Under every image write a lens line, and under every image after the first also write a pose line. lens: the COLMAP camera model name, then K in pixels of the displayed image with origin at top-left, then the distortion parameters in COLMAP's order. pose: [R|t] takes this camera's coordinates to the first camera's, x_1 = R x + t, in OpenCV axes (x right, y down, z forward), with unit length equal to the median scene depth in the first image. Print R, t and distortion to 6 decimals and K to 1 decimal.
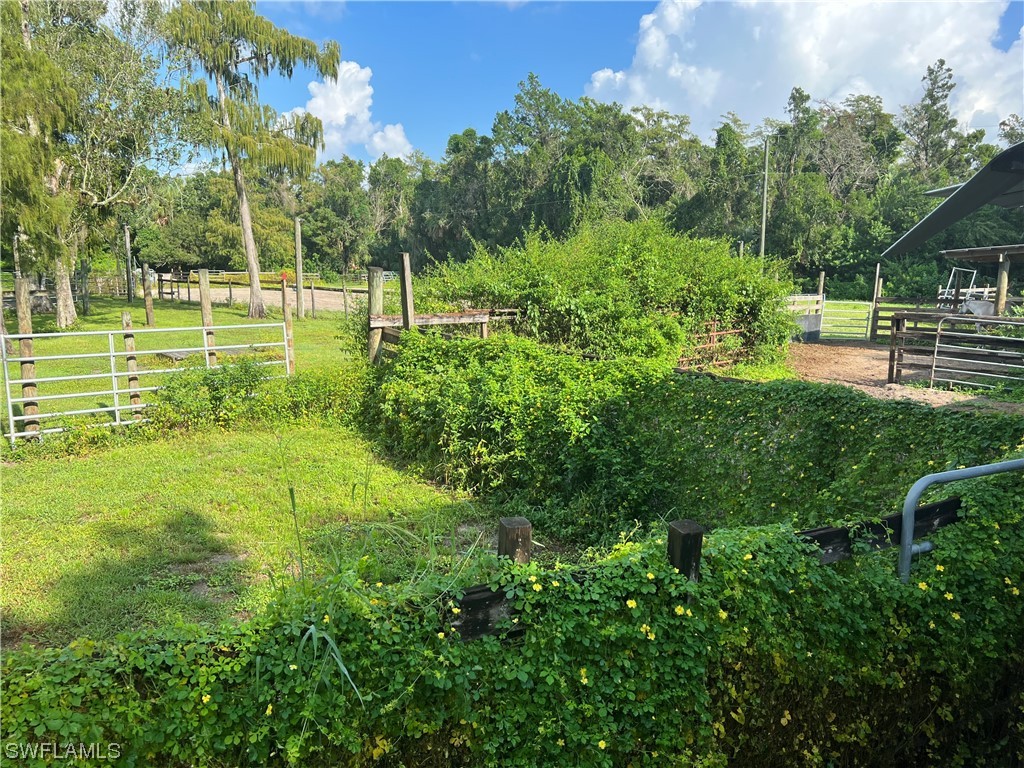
lens RADIAL K [[789.9, 0, 512.0], [0, 789.9, 384.0], [0, 0, 1]] dist [0.037910, -0.008986]
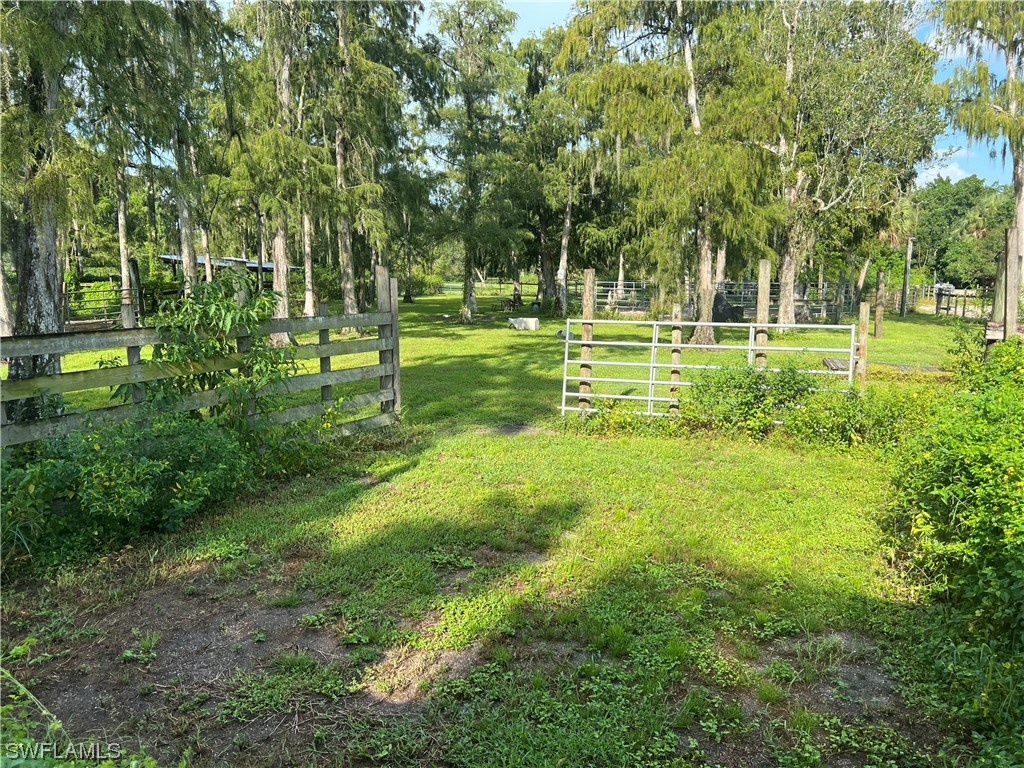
lens RADIAL K [[789.9, 0, 512.0], [0, 789.9, 384.0], [0, 0, 1]] dist [0.037910, -0.008986]
pose [[0.556545, 0.117156, -0.822516, 0.215225], [-0.138366, 0.989252, 0.047281, -0.010149], [0.819215, 0.087495, 0.566773, 0.285053]]
